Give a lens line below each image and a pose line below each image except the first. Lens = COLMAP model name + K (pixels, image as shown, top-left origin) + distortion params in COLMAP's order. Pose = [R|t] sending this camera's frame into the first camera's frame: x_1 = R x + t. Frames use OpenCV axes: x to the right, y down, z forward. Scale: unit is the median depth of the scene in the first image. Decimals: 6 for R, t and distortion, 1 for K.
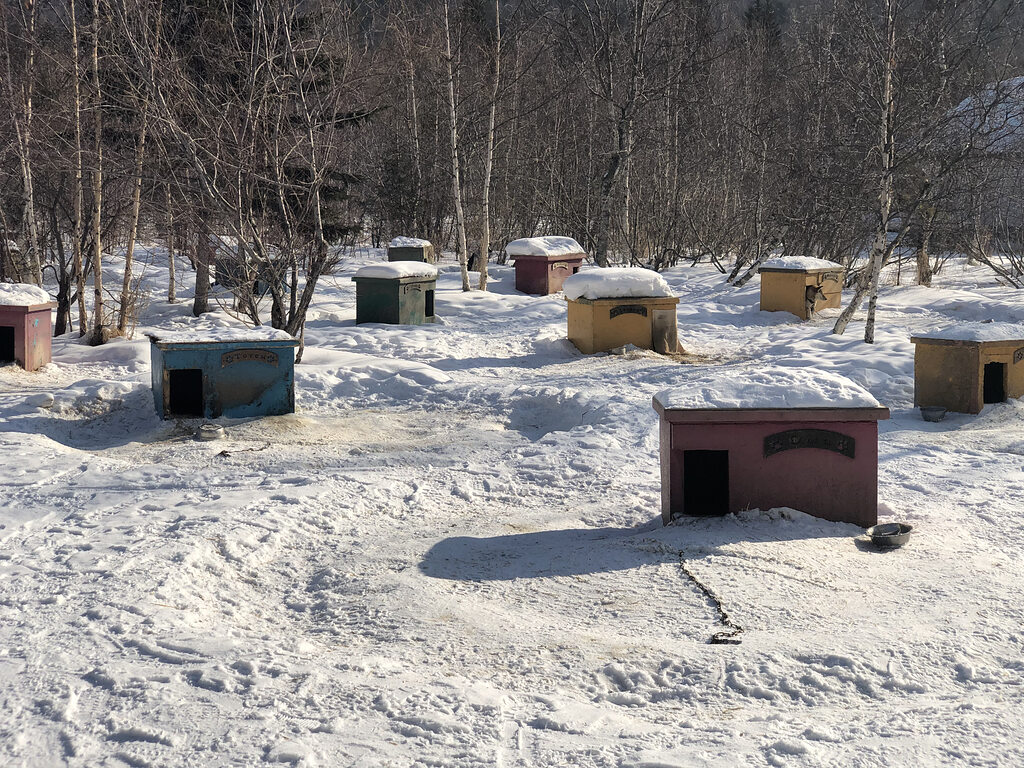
lens RADIAL K [[1506.0, 0, 513.3], [0, 1506.0, 386.9], [0, 0, 1]] dist [0.023686, 0.000000]
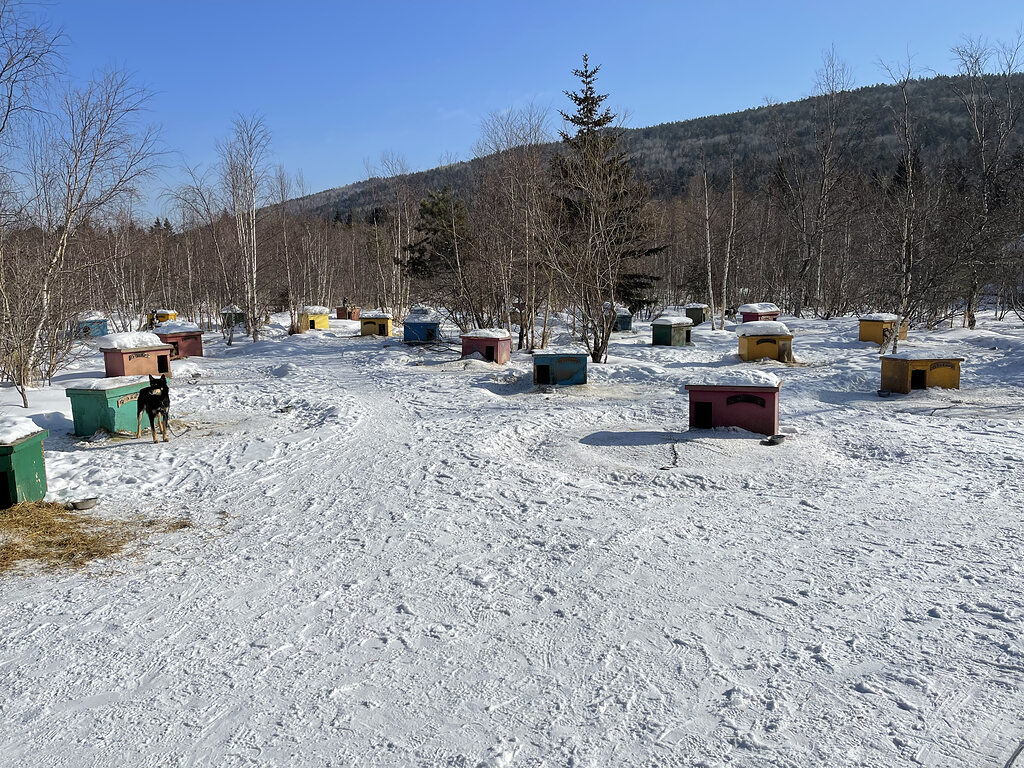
lens RADIAL K [[760.6, 0, 502.4], [0, 760.6, 381.6], [0, 0, 1]] dist [0.052230, -0.064164]
pose [[0.928911, 0.029001, -0.369165, 0.143780], [-0.025220, 0.999568, 0.015065, -0.001147], [0.369442, -0.004684, 0.929242, -0.150962]]
